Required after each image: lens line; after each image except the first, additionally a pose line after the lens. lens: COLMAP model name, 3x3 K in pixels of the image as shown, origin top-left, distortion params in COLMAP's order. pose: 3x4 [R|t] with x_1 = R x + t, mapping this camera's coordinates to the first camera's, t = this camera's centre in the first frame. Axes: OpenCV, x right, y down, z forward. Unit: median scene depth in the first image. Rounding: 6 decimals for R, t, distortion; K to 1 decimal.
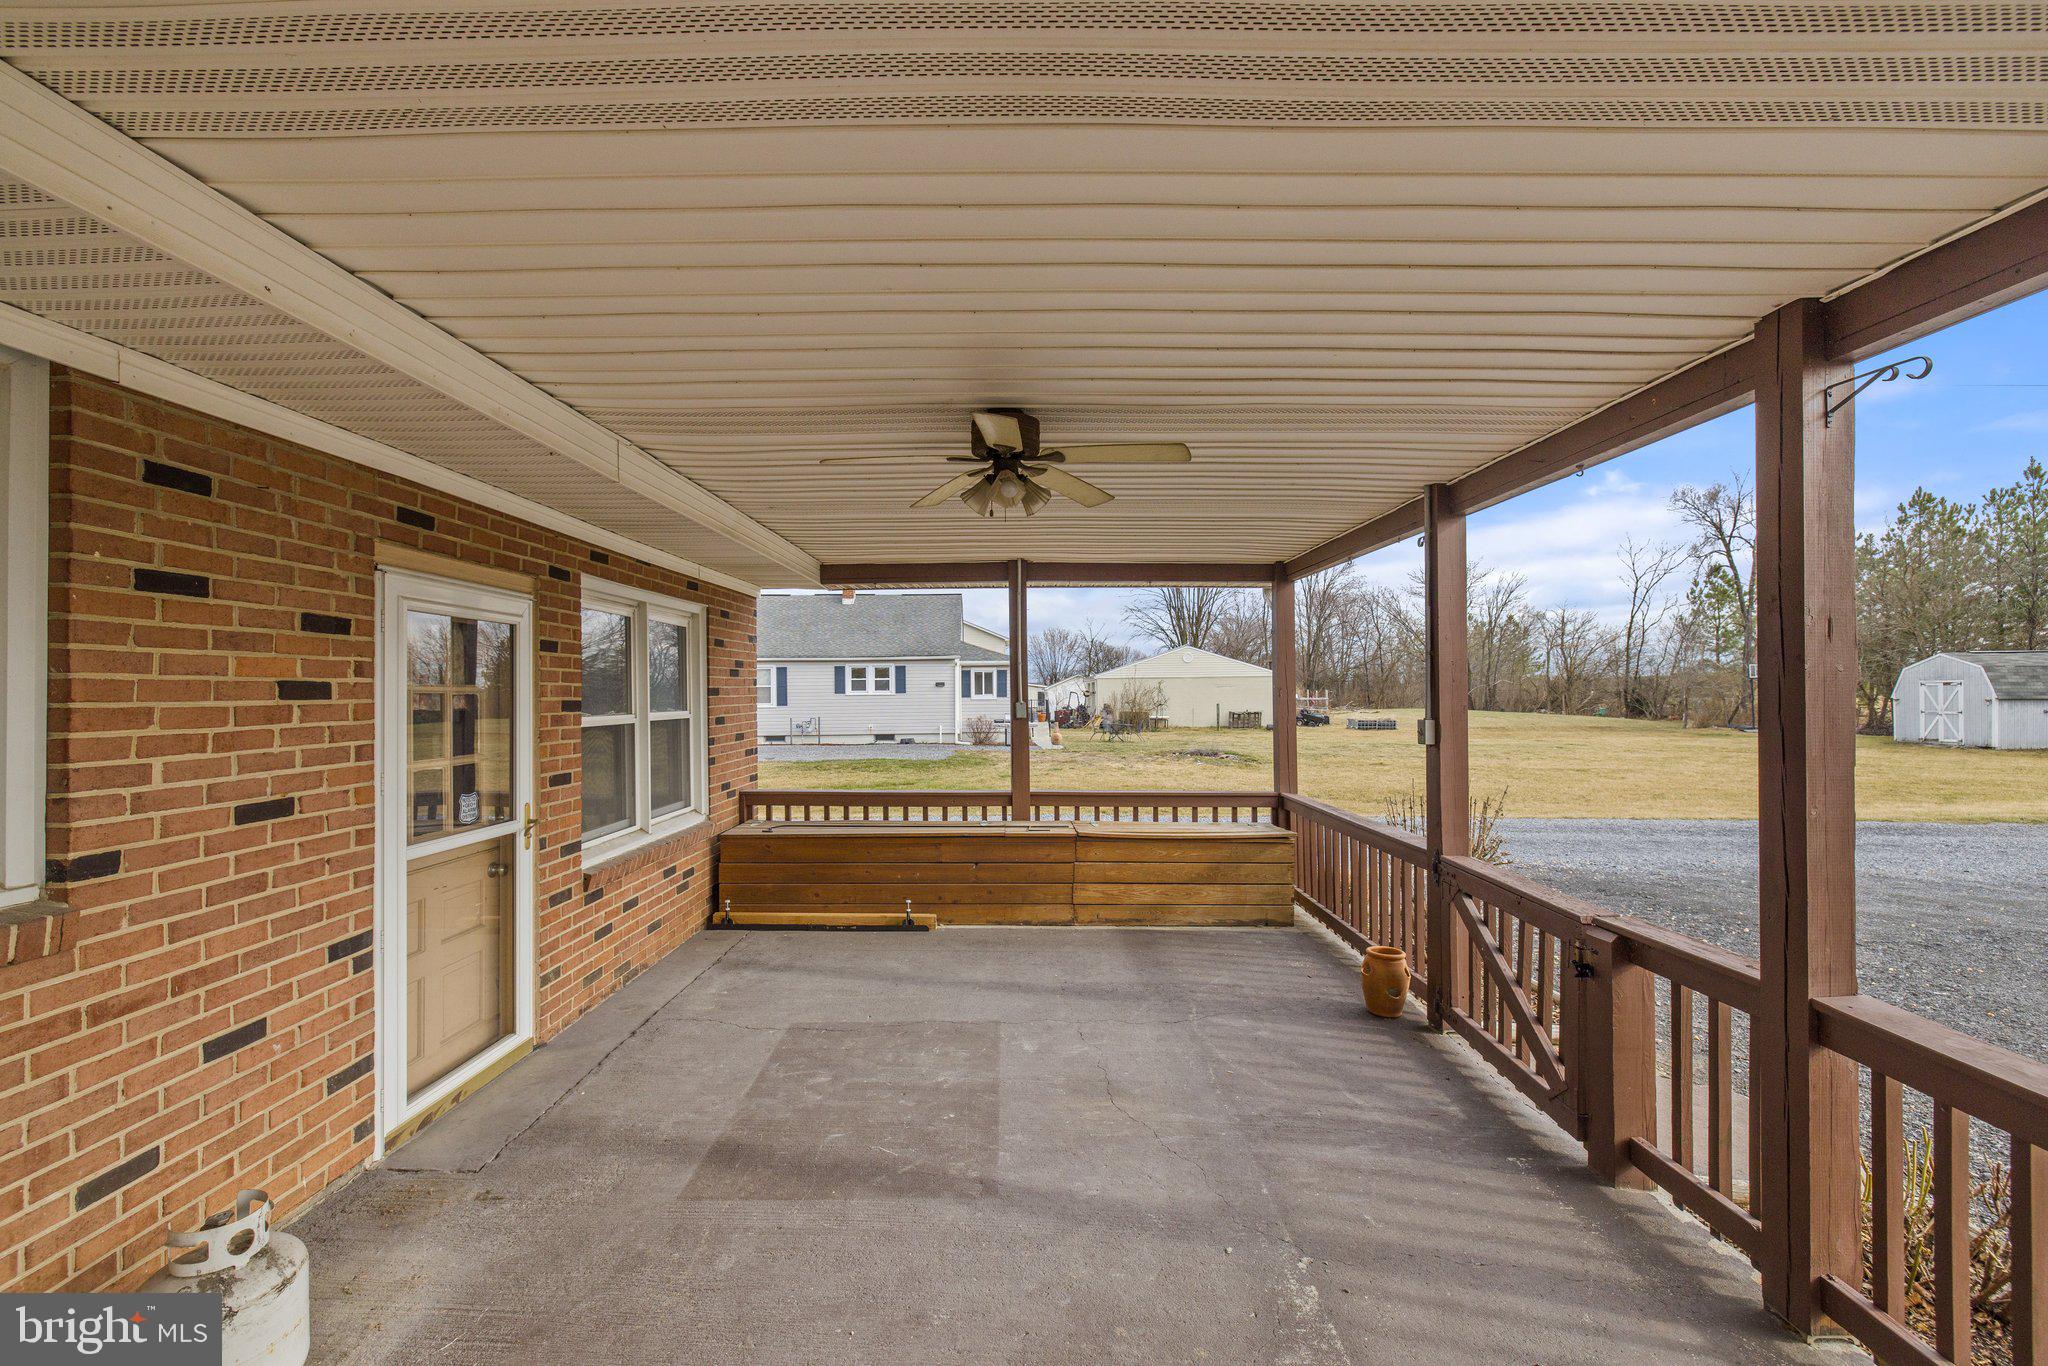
lens RADIAL K [[888.7, 0, 1022.6], [0, 888.7, 690.4], [0, 0, 1]] dist [0.000409, -0.000120]
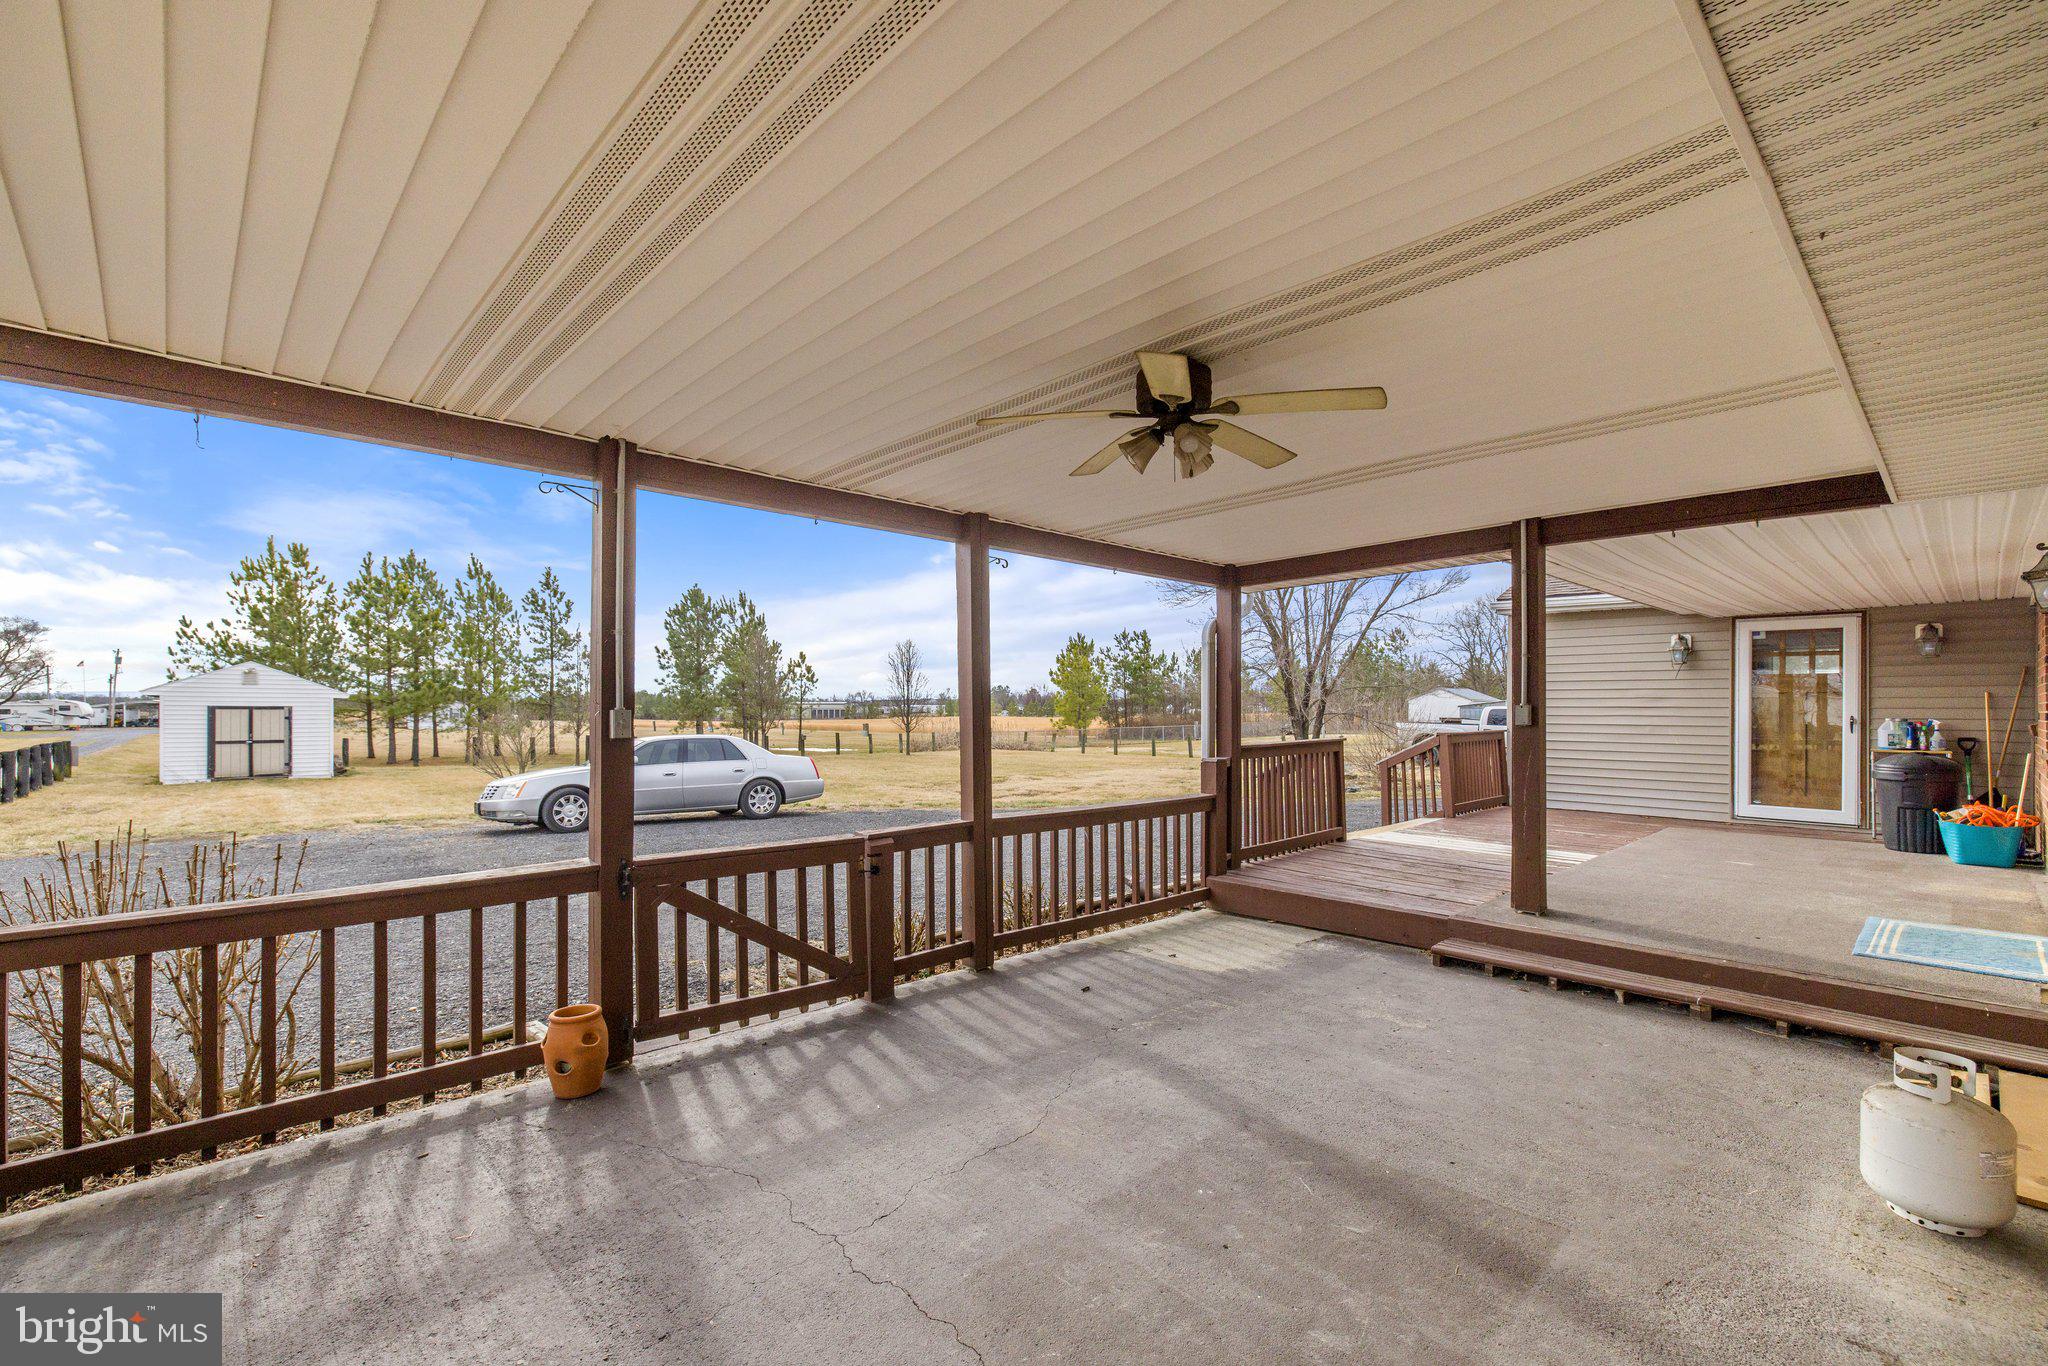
lens RADIAL K [[888.7, 0, 1025.3], [0, 888.7, 702.5], [0, 0, 1]] dist [0.000409, -0.000120]
pose [[-0.692074, 0.016871, 0.721629, -0.569223], [0.004082, 0.999802, -0.019459, 0.062243], [-0.721815, -0.010521, -0.692007, 1.725364]]
